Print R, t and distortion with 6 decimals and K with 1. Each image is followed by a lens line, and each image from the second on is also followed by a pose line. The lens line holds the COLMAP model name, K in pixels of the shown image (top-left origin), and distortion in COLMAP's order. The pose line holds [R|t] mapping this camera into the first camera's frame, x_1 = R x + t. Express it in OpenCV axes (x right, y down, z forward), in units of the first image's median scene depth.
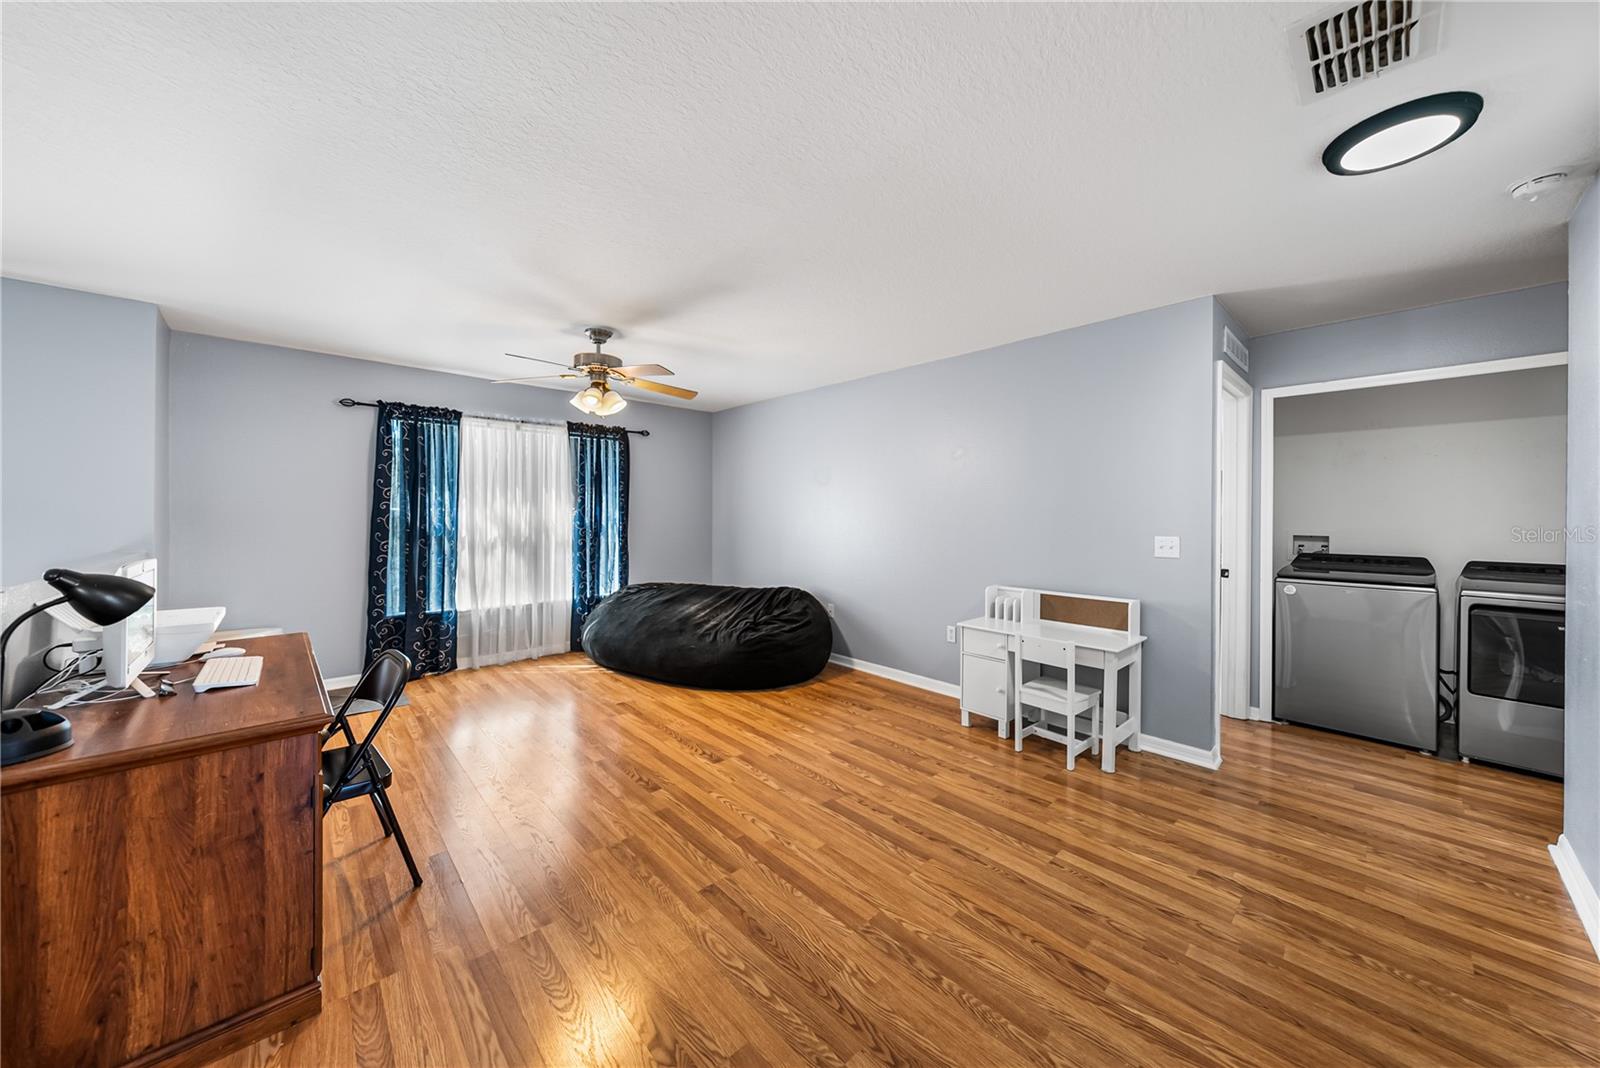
lens RADIAL K [[553.2, 0, 811.6], [0, 553.2, 513.4], [0, 0, 1]] dist [-0.001883, -0.000311]
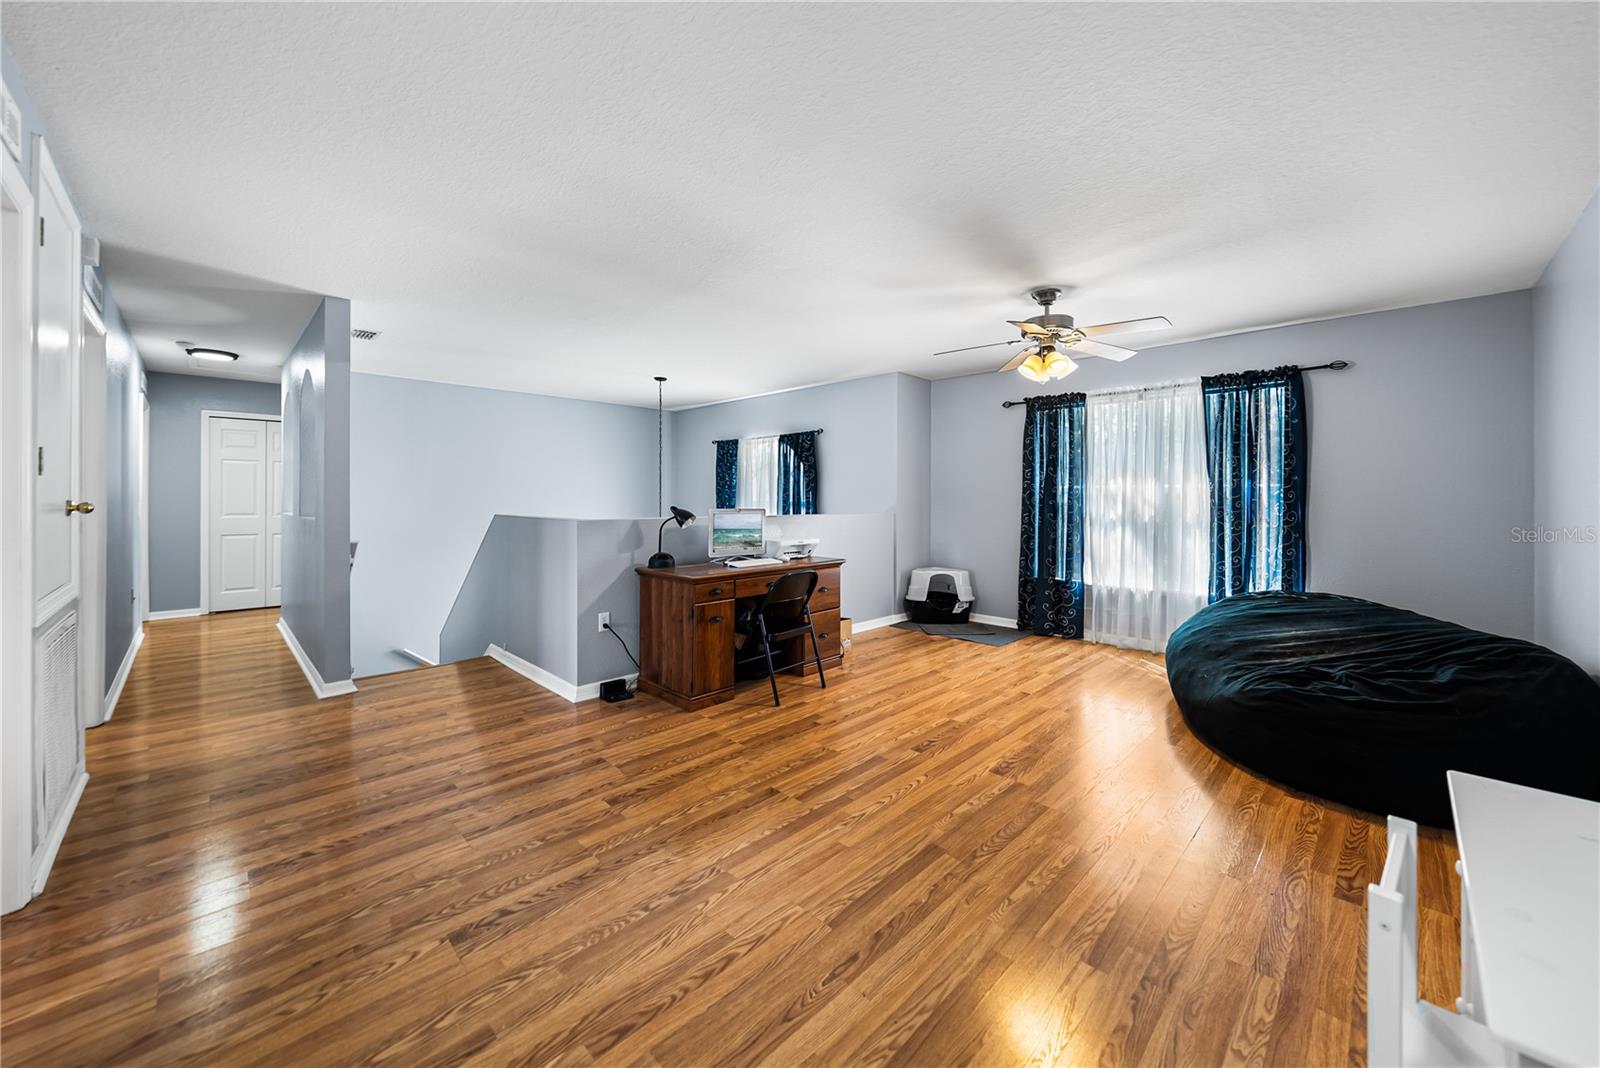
lens RADIAL K [[581.2, 0, 790.2], [0, 581.2, 500.8], [0, 0, 1]] dist [-0.001287, -0.000286]
pose [[0.044210, 0.005422, -0.999008, 0.788315], [-0.003024, 0.999981, 0.005293, 0.027426], [0.999018, 0.002787, 0.044226, 0.710990]]
